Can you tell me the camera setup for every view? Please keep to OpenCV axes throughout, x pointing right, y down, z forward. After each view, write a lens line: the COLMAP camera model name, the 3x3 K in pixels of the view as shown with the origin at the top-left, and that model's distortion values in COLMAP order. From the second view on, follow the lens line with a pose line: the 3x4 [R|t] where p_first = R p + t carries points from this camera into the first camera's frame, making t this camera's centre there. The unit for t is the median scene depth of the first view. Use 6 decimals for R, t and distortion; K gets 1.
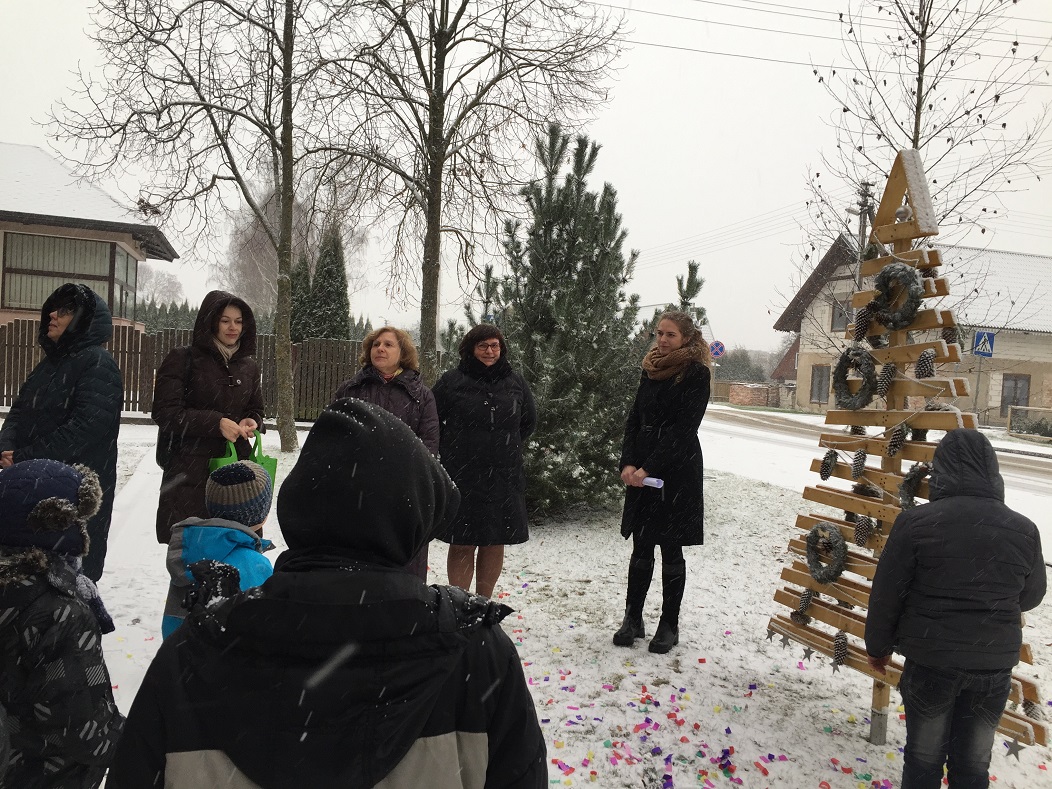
lens RADIAL K [[890.1, 0, 526.0], [0, 890.1, 394.5], [0, 0, 1]] dist [0.070743, -0.159021]
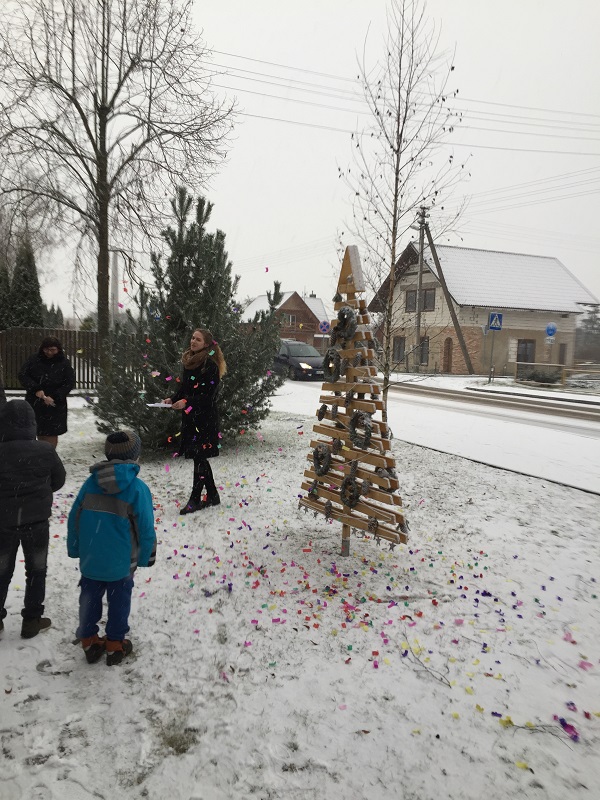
lens RADIAL K [[670.4, 0, 316.4], [0, 670.4, 401.3], [0, 0, 1]] dist [0.002117, -0.005576]
pose [[0.982063, -0.039444, 0.184384, 0.024463], [0.028003, 0.997541, 0.064251, -0.011385], [-0.186465, -0.057935, 0.980752, -0.118789]]
